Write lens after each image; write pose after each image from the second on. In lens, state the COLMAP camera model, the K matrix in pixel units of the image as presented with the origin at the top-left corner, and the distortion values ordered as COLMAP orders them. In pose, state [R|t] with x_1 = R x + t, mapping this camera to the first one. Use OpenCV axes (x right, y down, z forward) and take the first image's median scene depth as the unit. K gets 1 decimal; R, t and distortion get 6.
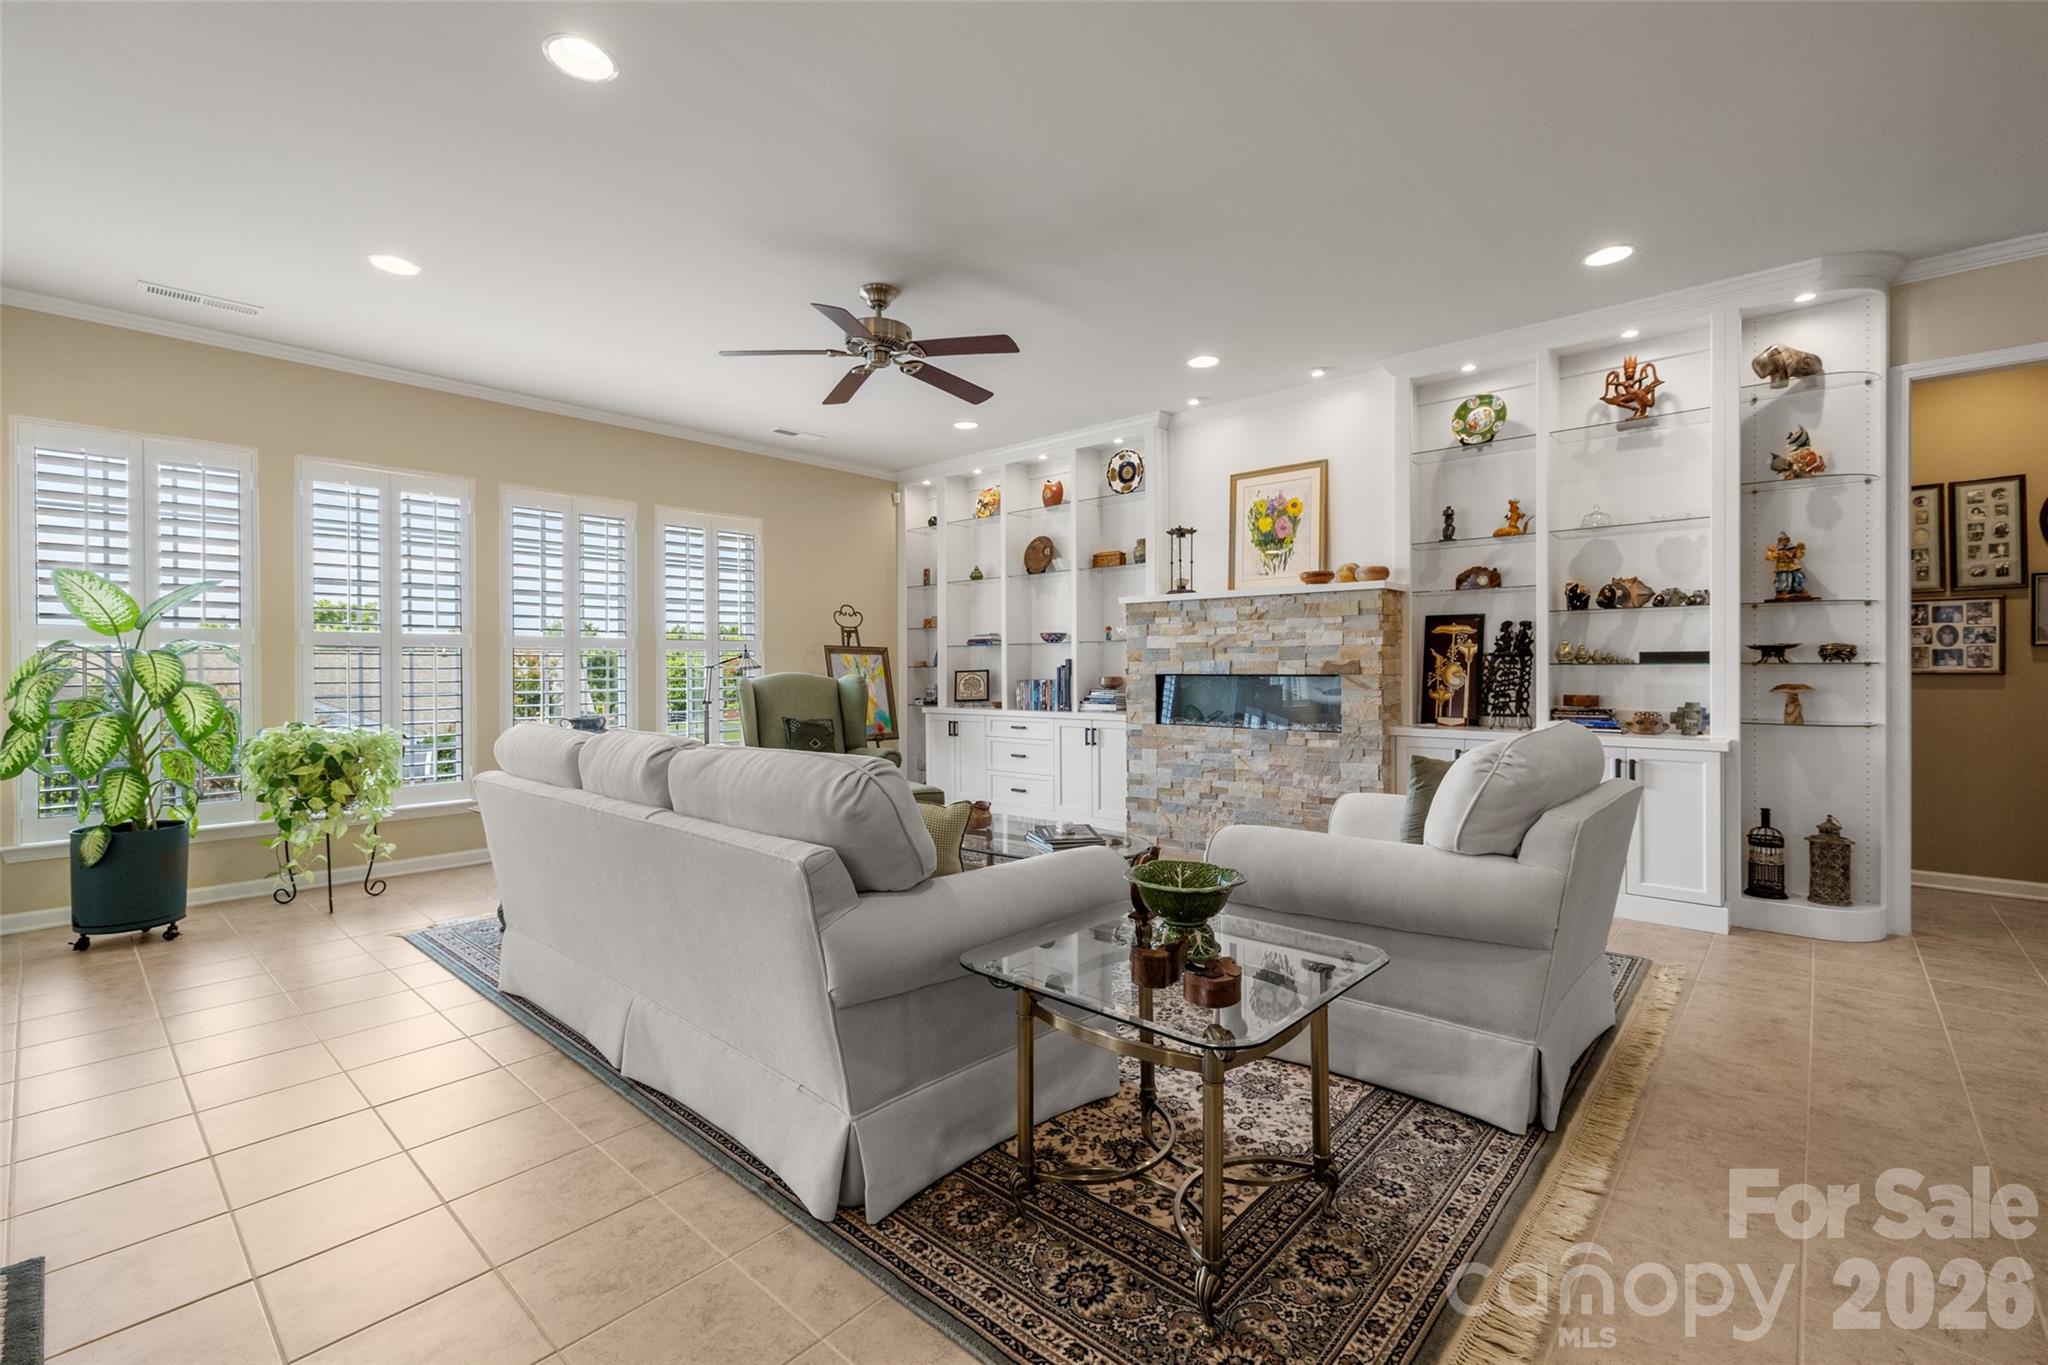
lens RADIAL K [[878.0, 0, 1025.7], [0, 878.0, 672.3], [0, 0, 1]] dist [0.000722, 0.000156]
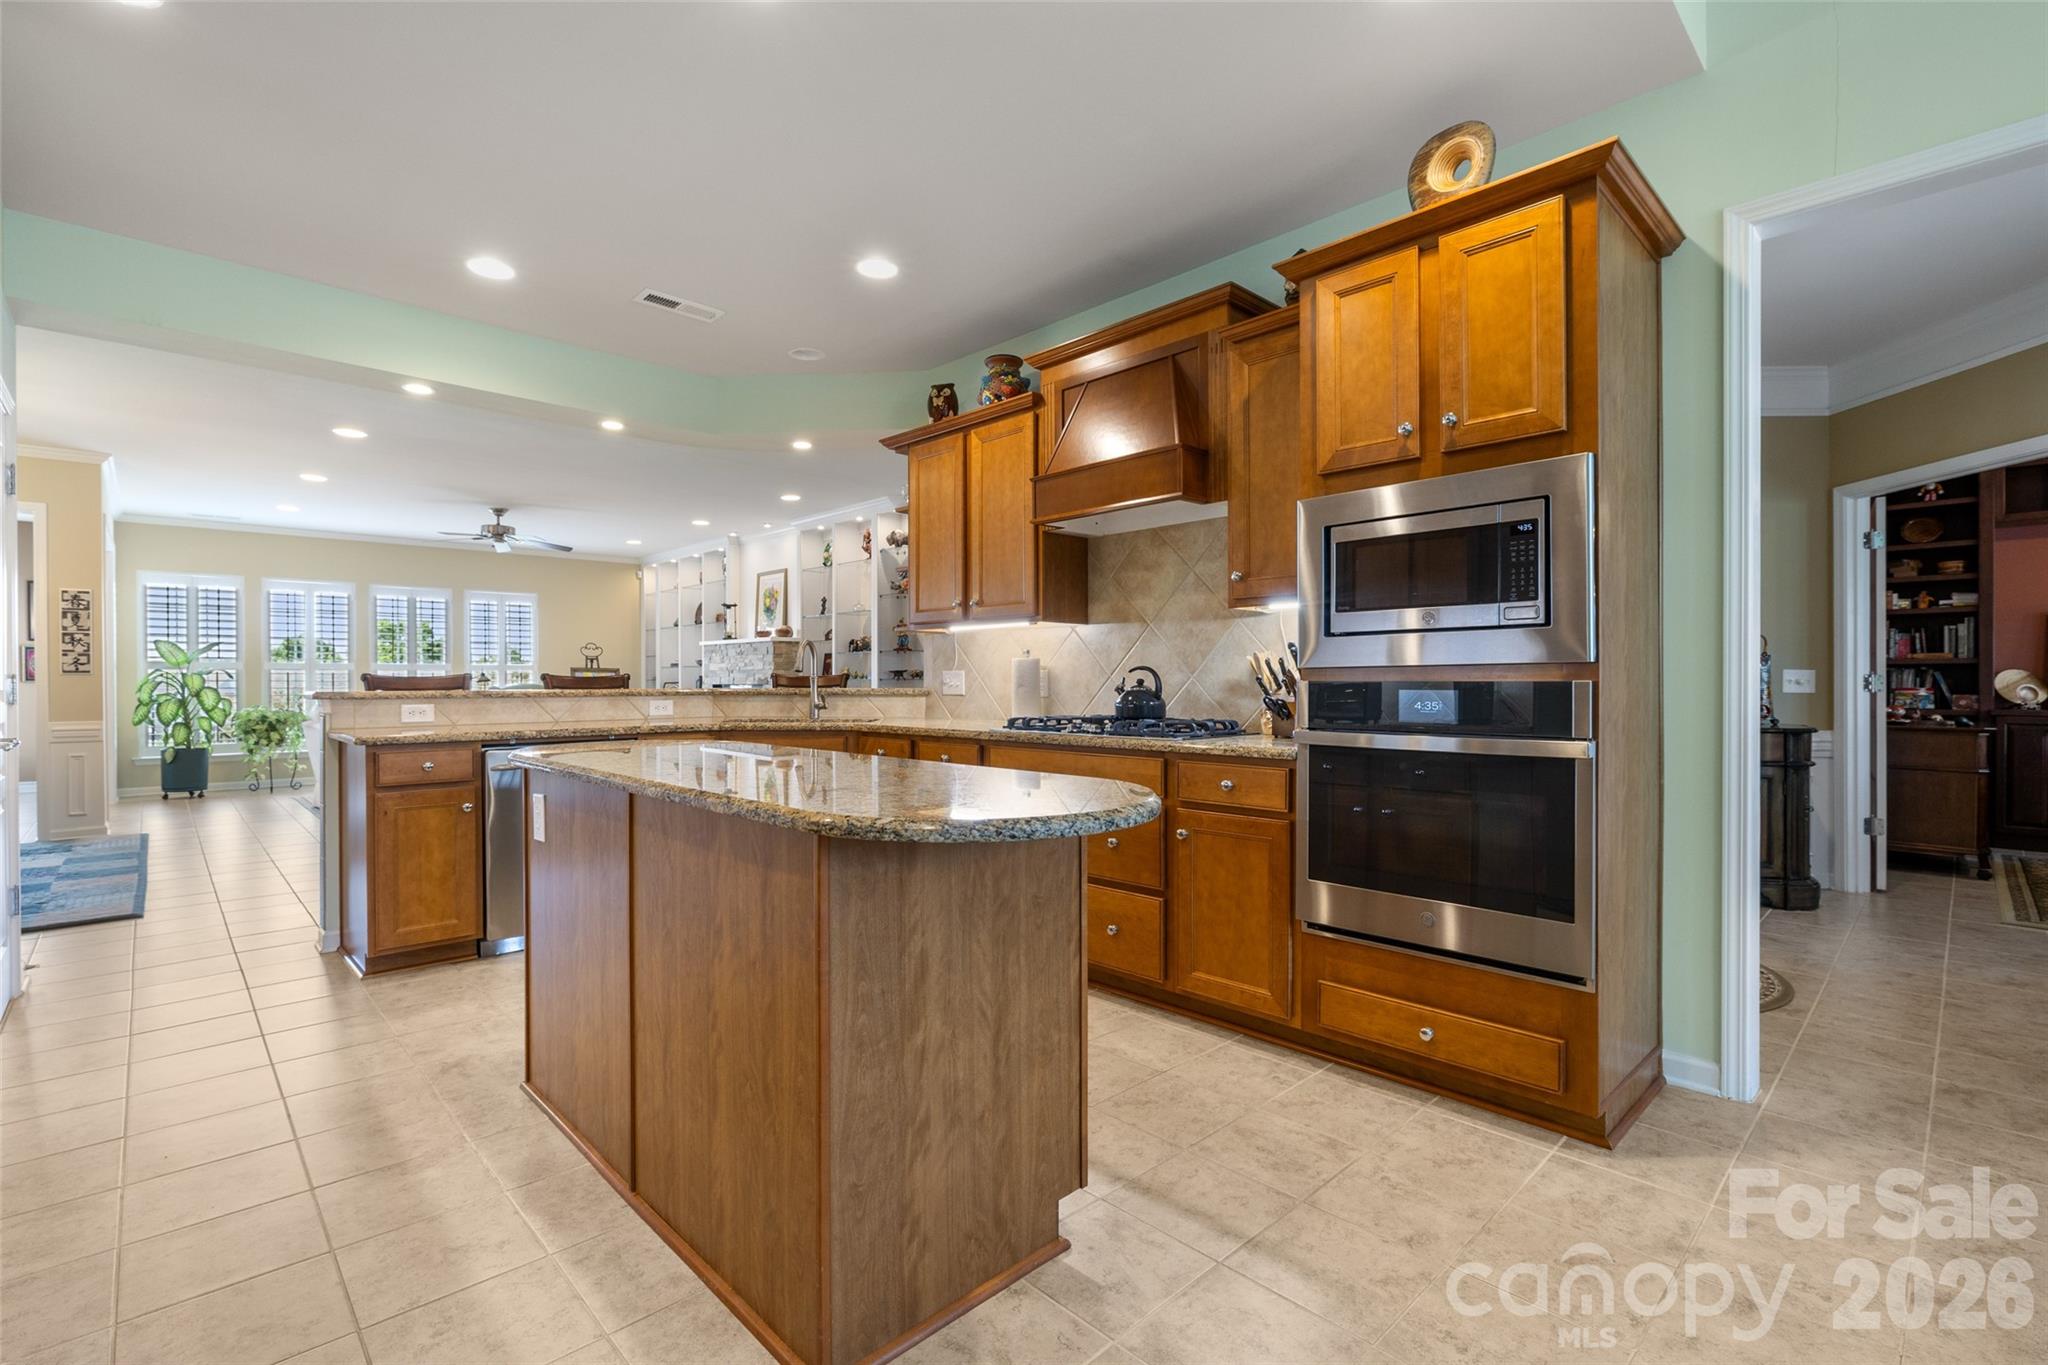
lens RADIAL K [[917.7, 0, 1024.0], [0, 917.7, 682.5], [0, 0, 1]] dist [-0.005882, 0.000251]
pose [[0.996927, 0.001944, -0.078308, 1.050405], [-0.002106, 0.999996, -0.001981, 0.000549], [0.078304, 0.002139, 0.996927, -0.937400]]
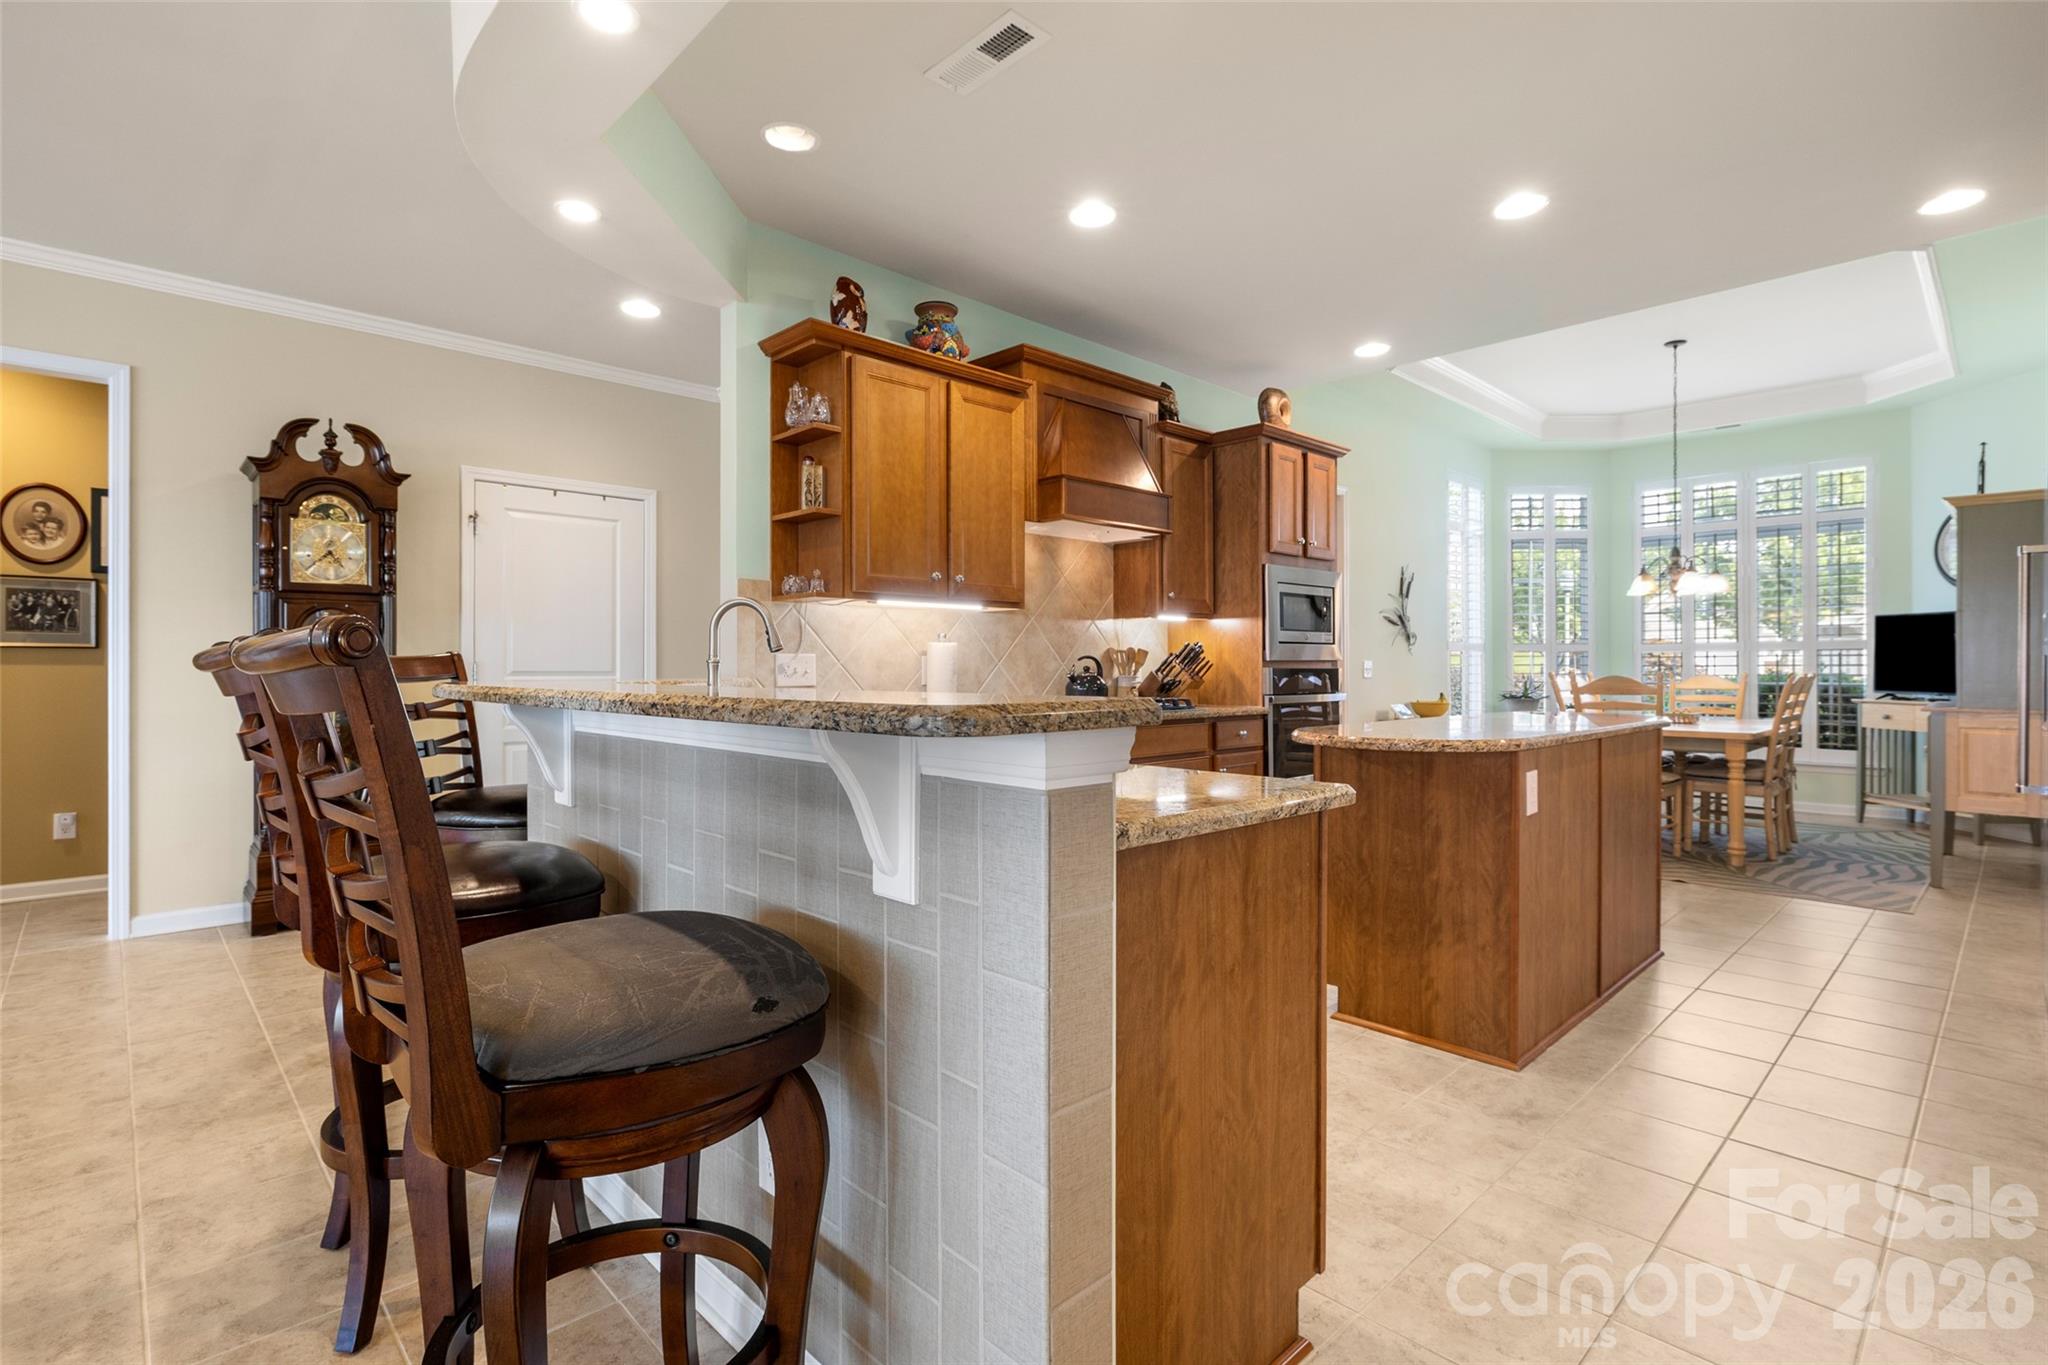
lens RADIAL K [[975.4, 0, 1021.6], [0, 975.4, 660.0], [0, 0, 1]] dist [-0.002897, -0.000364]
pose [[0.074419, 0.012642, 0.997147, 0.157415], [0.003886, 0.999908, -0.012967, 0.002047], [-0.997219, 0.004840, 0.074363, -0.209152]]
